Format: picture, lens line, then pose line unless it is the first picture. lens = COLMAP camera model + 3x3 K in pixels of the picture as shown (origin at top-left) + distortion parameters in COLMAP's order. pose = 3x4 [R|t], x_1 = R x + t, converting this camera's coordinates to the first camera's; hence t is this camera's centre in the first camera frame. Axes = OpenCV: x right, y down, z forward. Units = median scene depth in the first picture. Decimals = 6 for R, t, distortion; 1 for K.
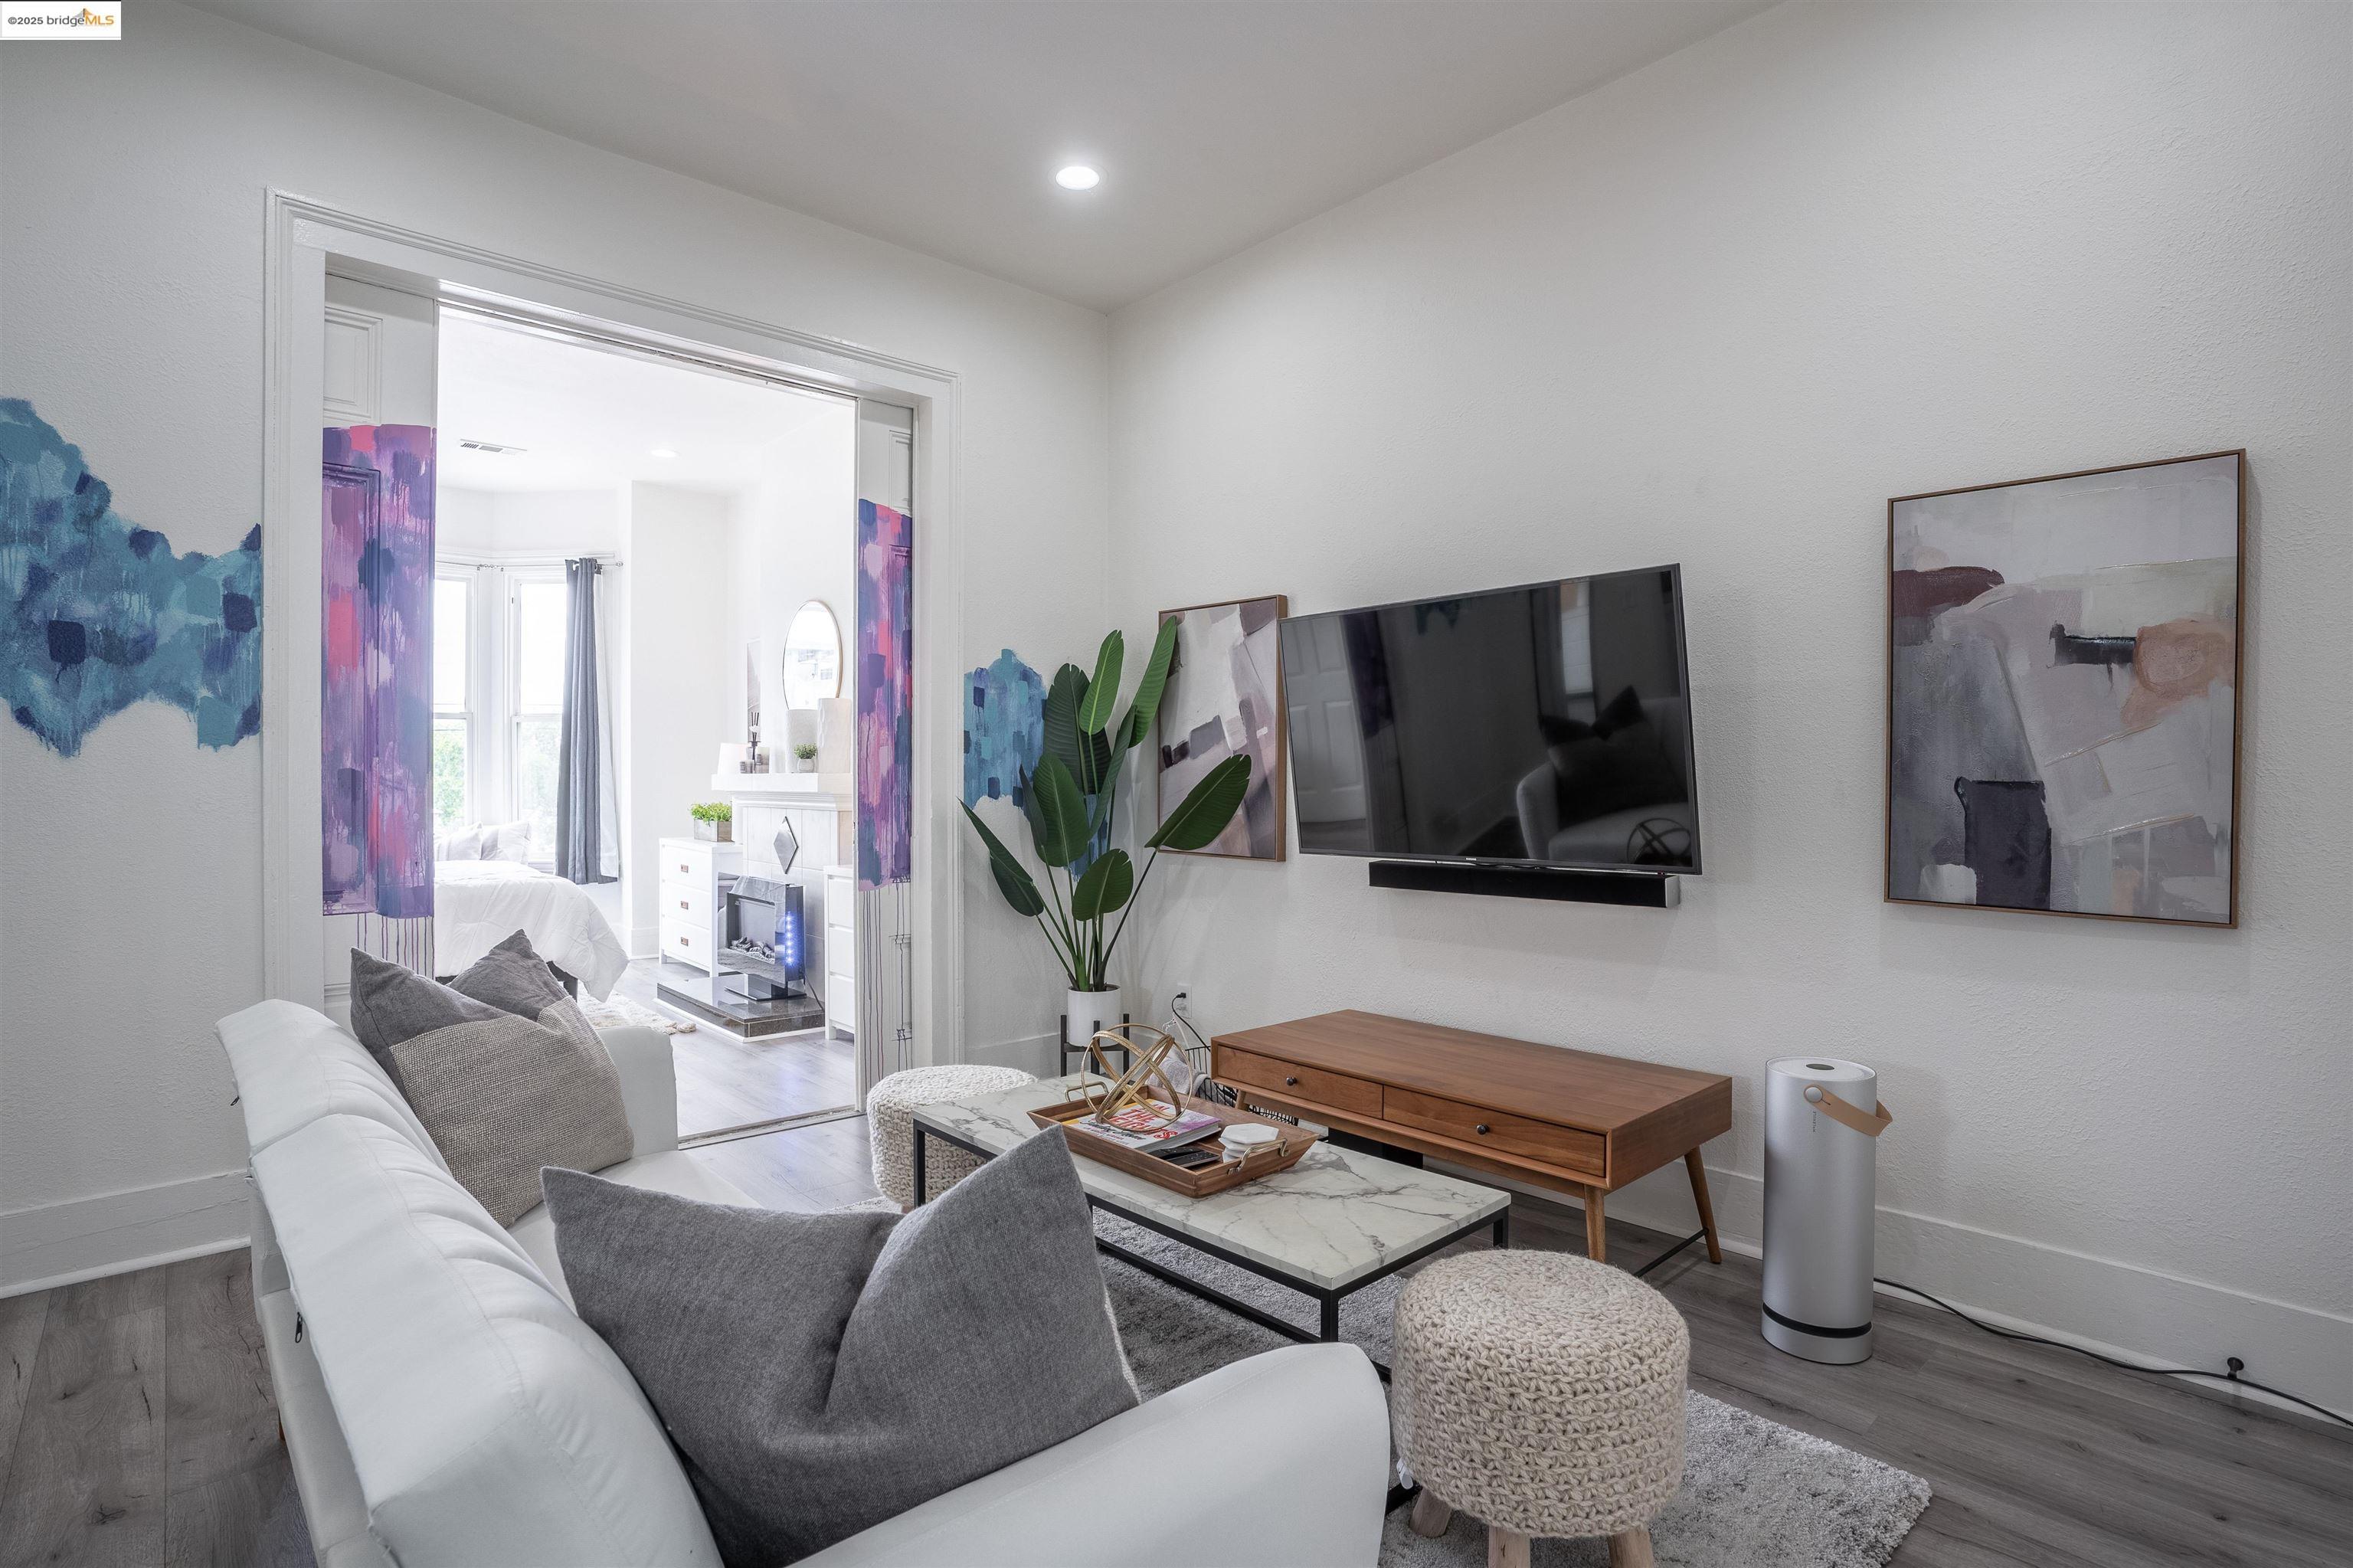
lens RADIAL K [[1163.1, 0, 1176.5], [0, 1163.1, 784.0], [0, 0, 1]] dist [-0.082237, 0.038246]
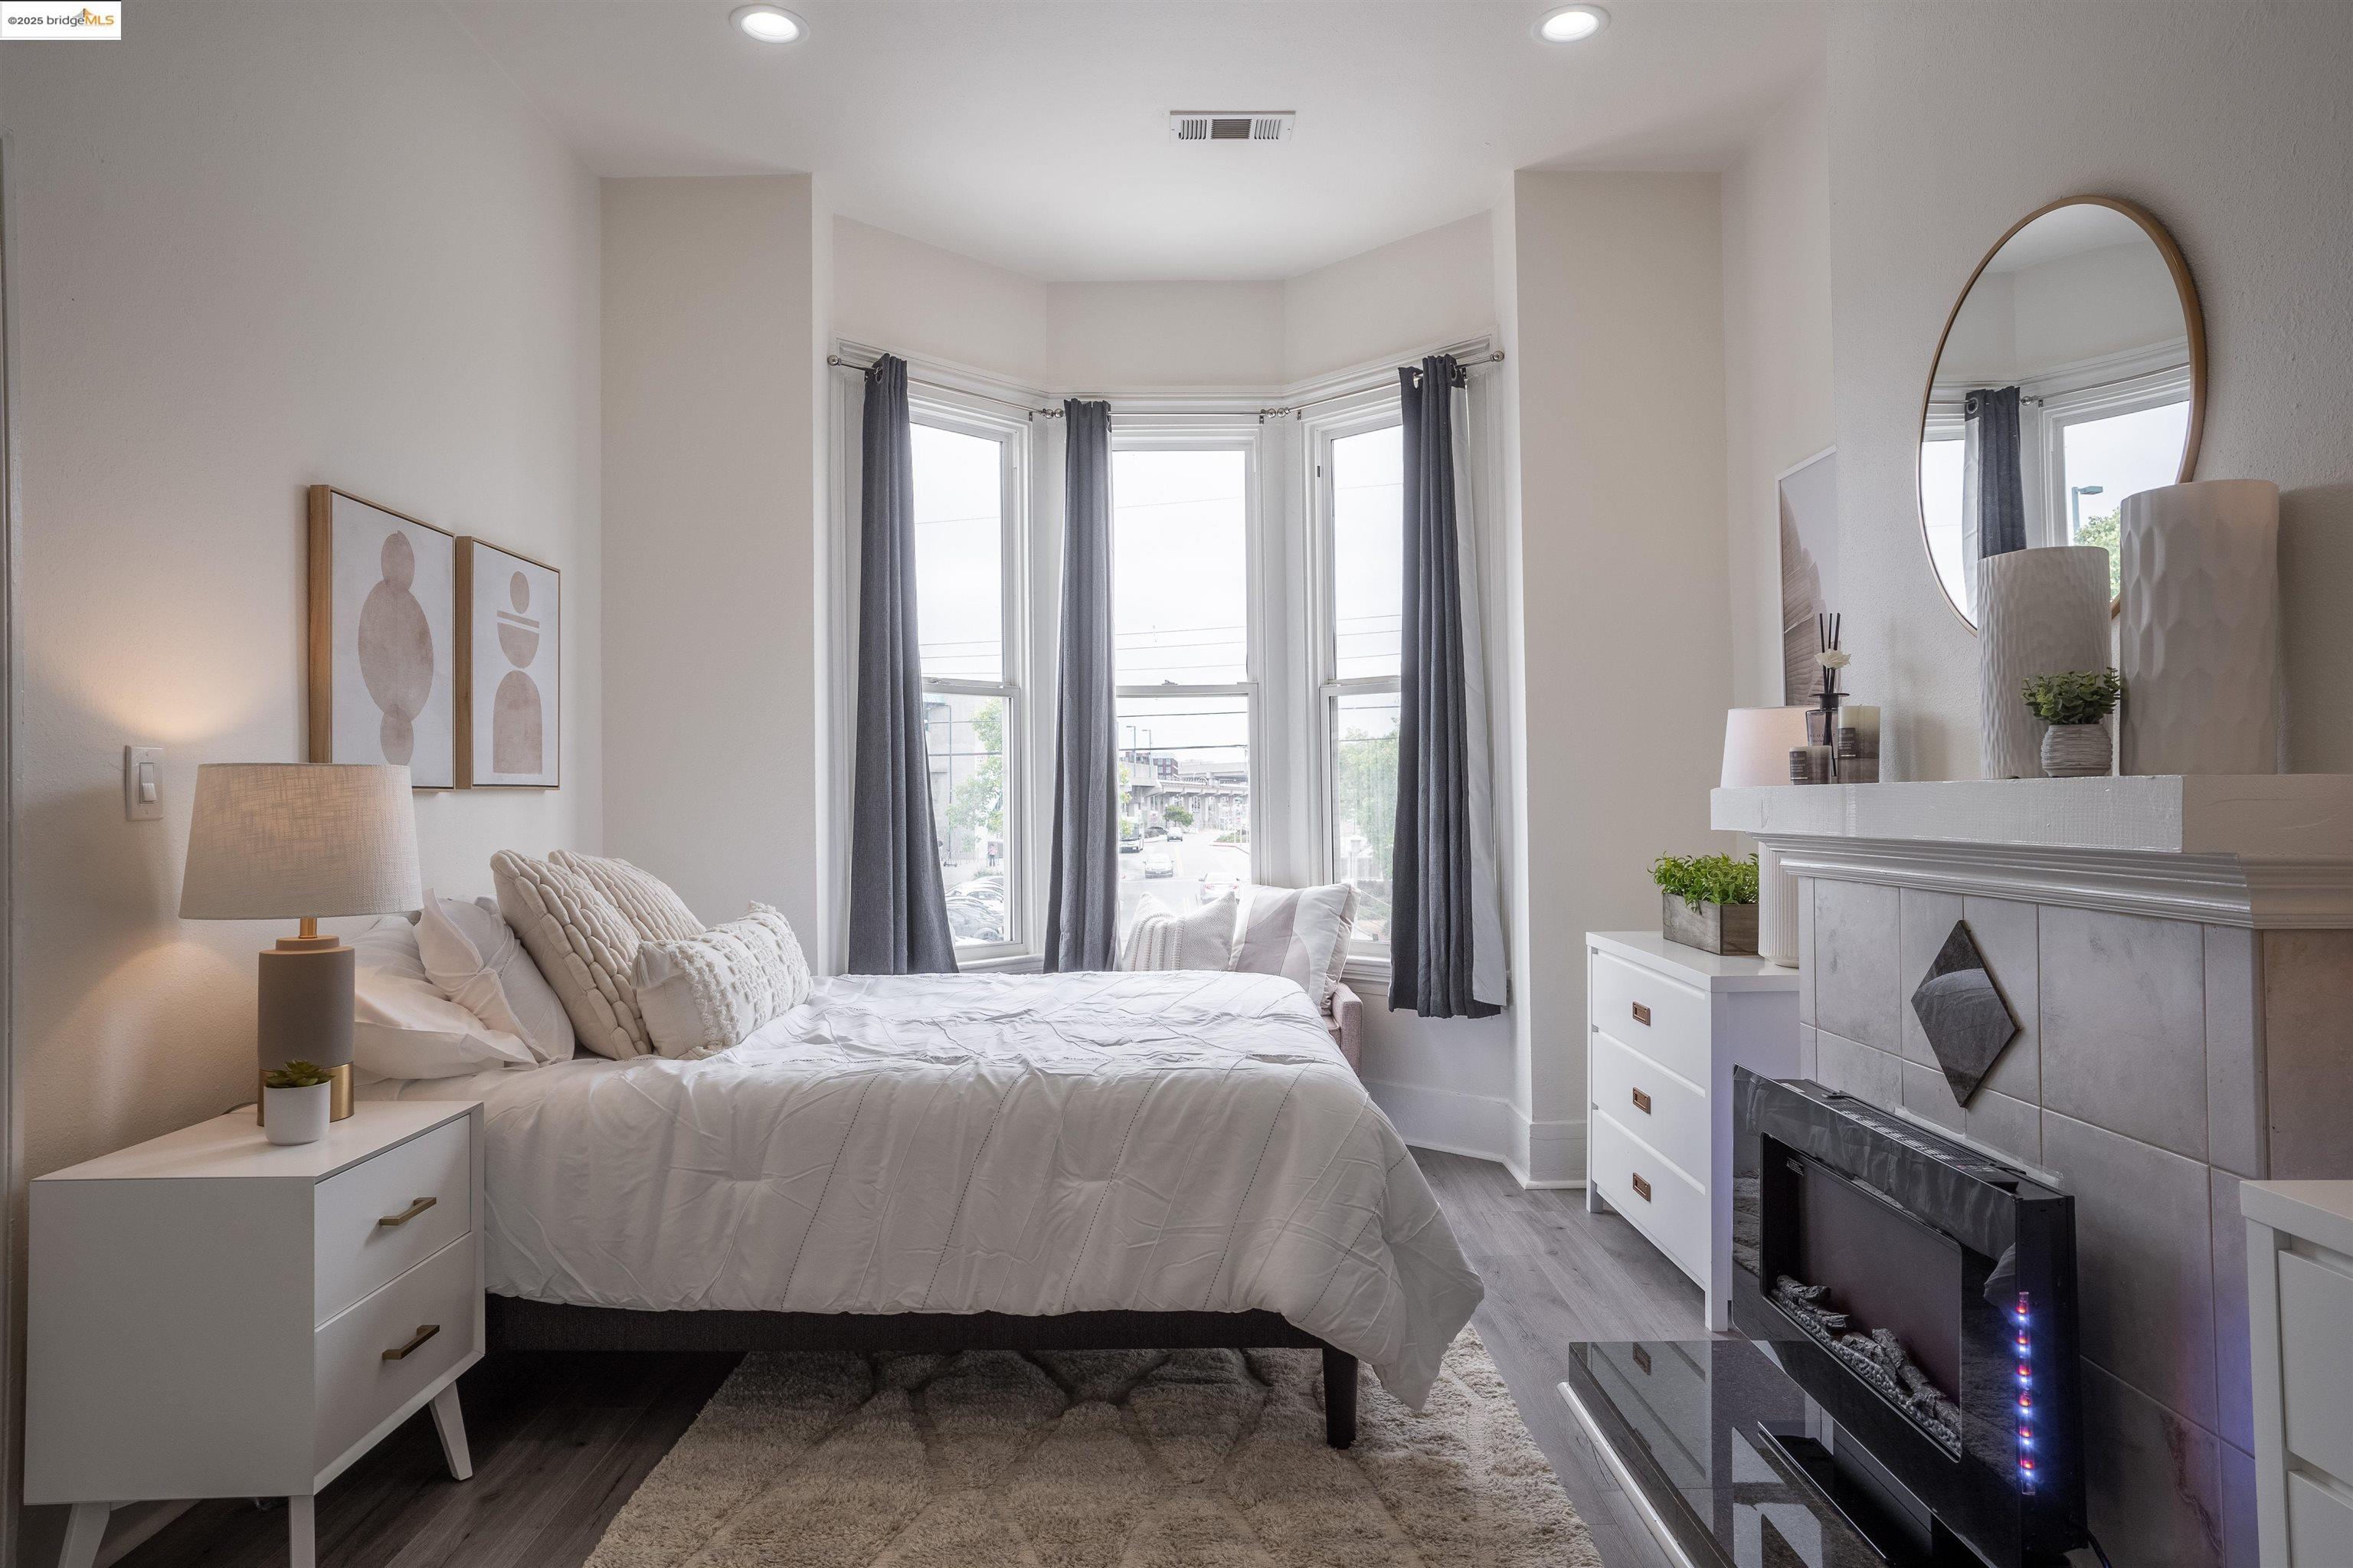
lens RADIAL K [[1359.5, 0, 1180.4], [0, 1359.5, 784.0], [0, 0, 1]] dist [-0.057783, 0.048435]
pose [[0.742365, -0.014810, -0.669831, -0.222317], [0.005821, 0.999861, -0.015656, -0.003535], [0.669970, 0.007723, 0.742348, 0.519586]]
